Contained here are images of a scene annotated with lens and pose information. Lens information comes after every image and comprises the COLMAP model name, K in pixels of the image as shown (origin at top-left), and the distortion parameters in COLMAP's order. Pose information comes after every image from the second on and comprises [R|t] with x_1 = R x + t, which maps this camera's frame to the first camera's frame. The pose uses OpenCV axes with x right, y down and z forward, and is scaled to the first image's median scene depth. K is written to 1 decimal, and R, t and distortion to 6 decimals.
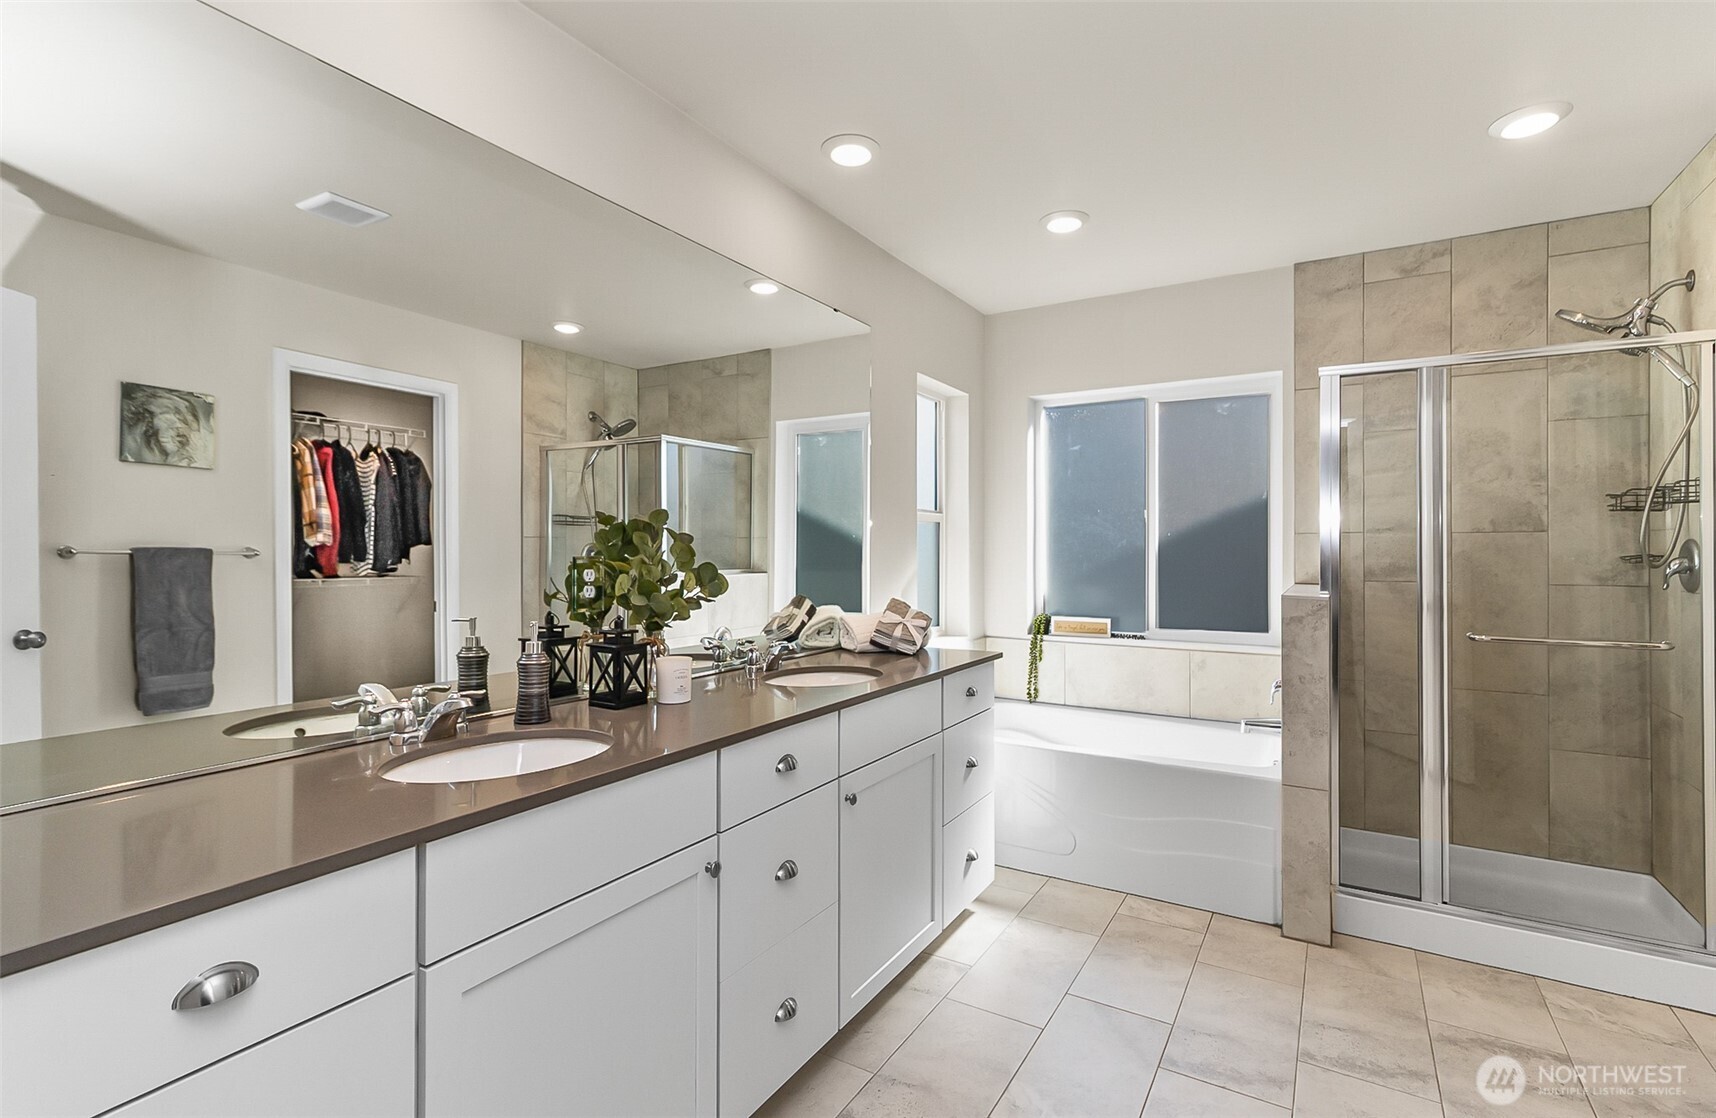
lens RADIAL K [[778.1, 0, 859.9], [0, 778.1, 553.3], [0, 0, 1]] dist [-0.002420, 0.002119]
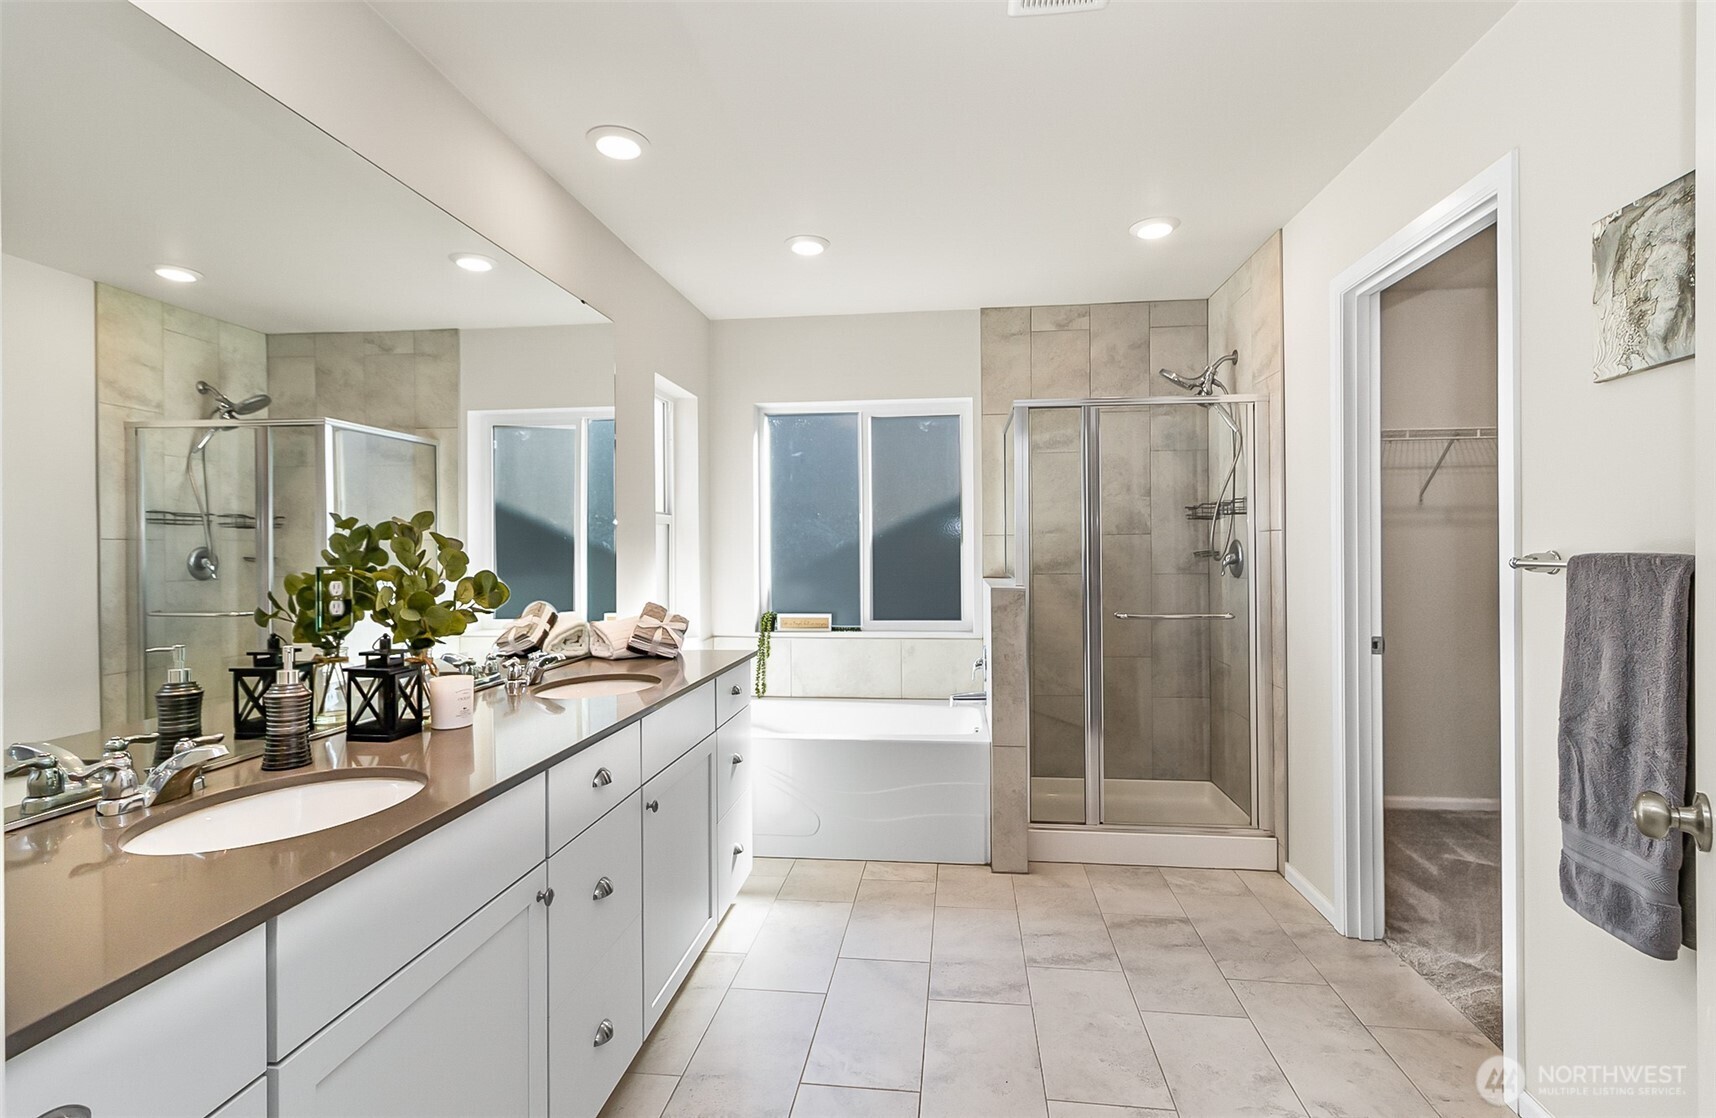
lens RADIAL K [[778.1, 0, 862.7], [0, 778.1, 554.2], [0, 0, 1]] dist [-0.002420, 0.002119]
pose [[0.910758, -0.011098, 0.412791, -0.121289], [0.010061, 0.999938, 0.004685, -0.005044], [-0.412818, -0.000114, 0.910814, -0.008212]]
